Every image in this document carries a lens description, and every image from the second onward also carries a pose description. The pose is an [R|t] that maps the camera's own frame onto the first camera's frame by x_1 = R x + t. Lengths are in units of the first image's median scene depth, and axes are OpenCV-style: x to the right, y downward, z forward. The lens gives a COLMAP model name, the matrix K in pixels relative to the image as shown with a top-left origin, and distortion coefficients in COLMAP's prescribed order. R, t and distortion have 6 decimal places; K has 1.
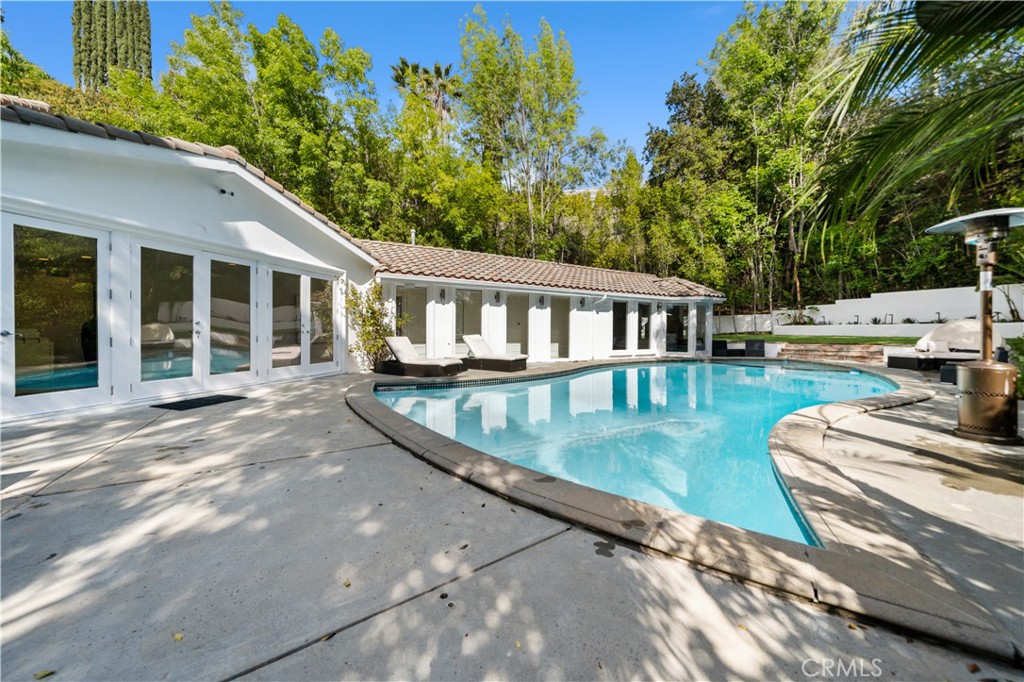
lens RADIAL K [[356.2, 0, 512.0], [0, 356.2, 341.0], [0, 0, 1]] dist [-0.001415, -0.000141]
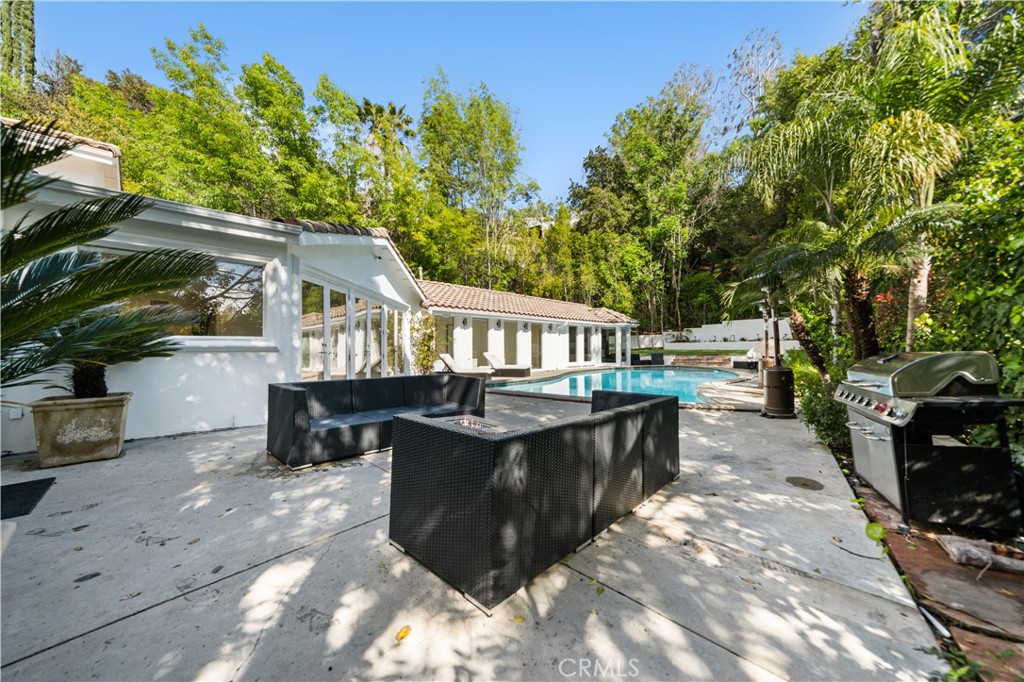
lens RADIAL K [[365.8, 0, 511.2], [0, 365.8, 353.6], [0, 0, 1]] dist [-0.000023, -0.000031]
pose [[0.962654, -0.015048, 0.270318, -0.214404], [0.019524, 0.999713, -0.013878, 0.005334], [-0.270031, 0.018637, 0.962671, -0.194452]]
